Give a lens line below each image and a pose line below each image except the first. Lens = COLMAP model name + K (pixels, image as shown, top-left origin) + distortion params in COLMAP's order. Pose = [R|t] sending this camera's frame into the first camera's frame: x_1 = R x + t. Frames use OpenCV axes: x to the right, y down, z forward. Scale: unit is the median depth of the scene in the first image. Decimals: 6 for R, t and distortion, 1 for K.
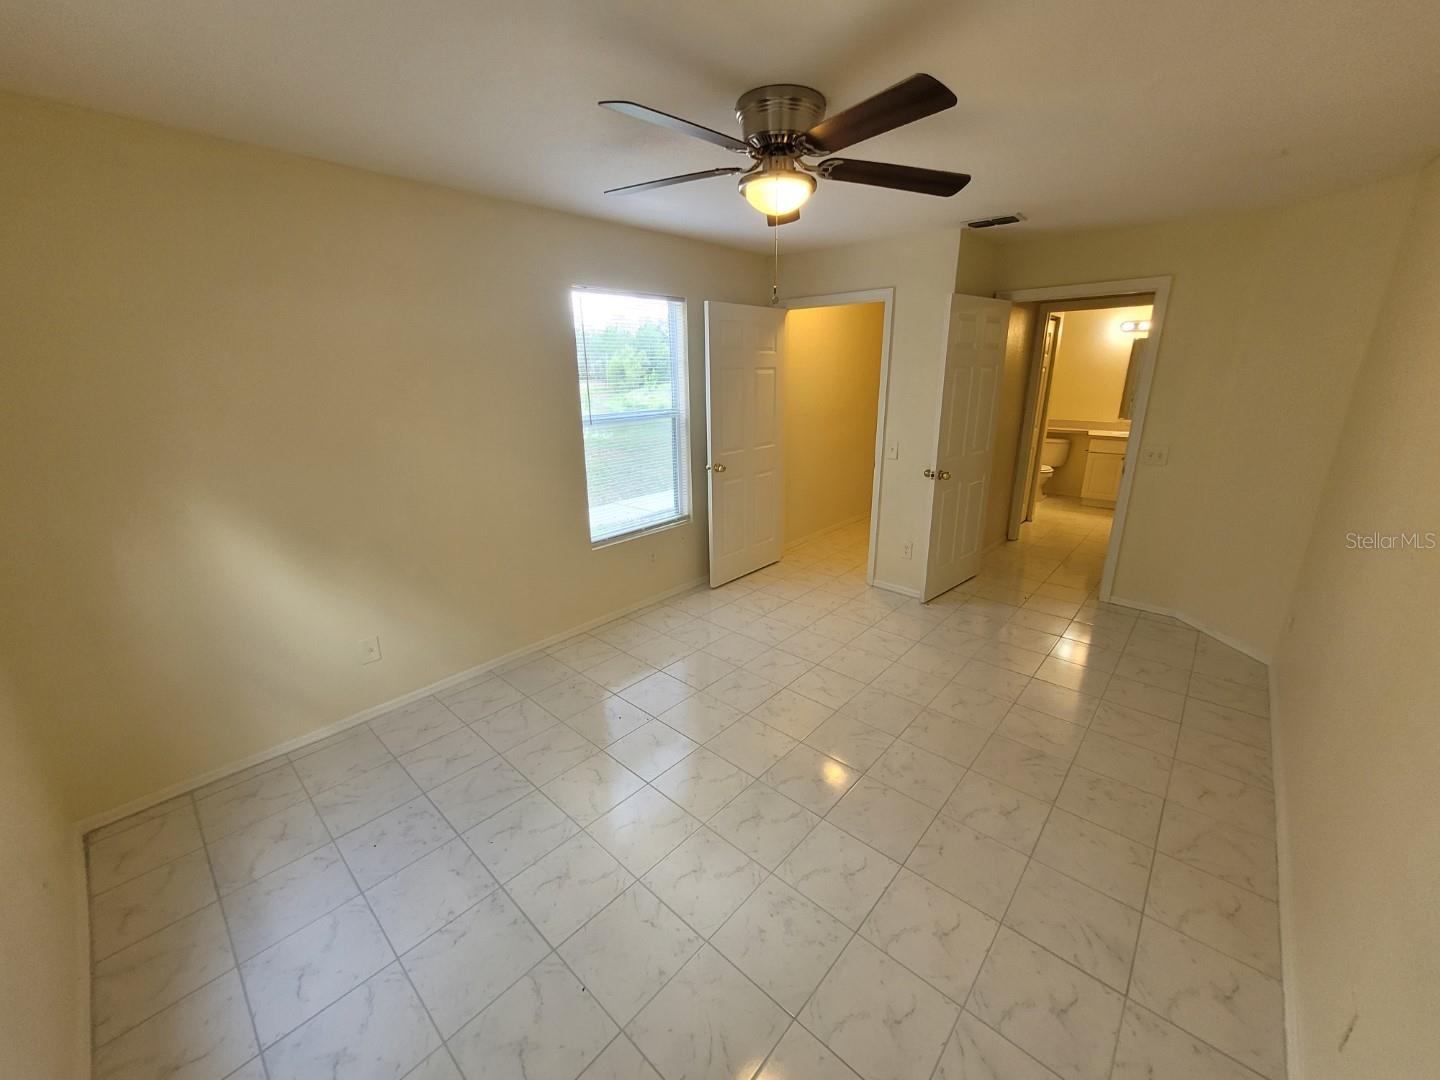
lens RADIAL K [[563.4, 0, 721.6], [0, 563.4, 537.8], [0, 0, 1]] dist [0.000140, 0.000248]
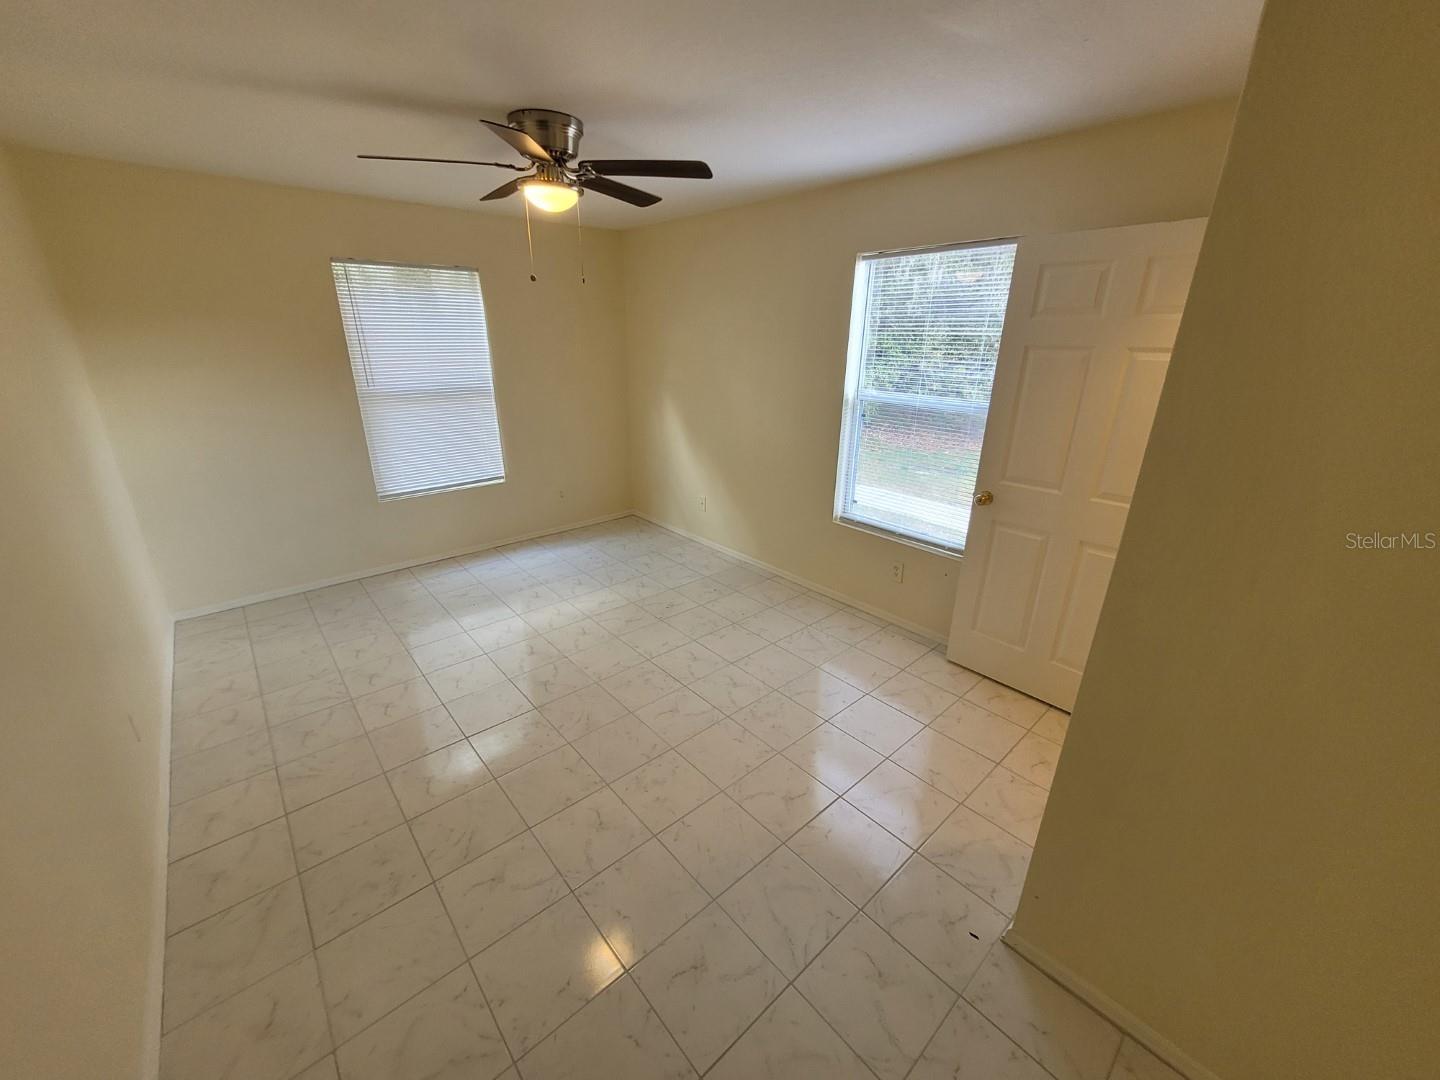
lens RADIAL K [[563.4, 0, 721.6], [0, 563.4, 537.8], [0, 0, 1]] dist [0.000140, 0.000248]
pose [[-0.112247, 0.346615, -0.931267, 0.875068], [-0.297173, 0.882588, 0.364316, -0.306949], [0.948203, 0.317641, 0.003937, 0.951303]]
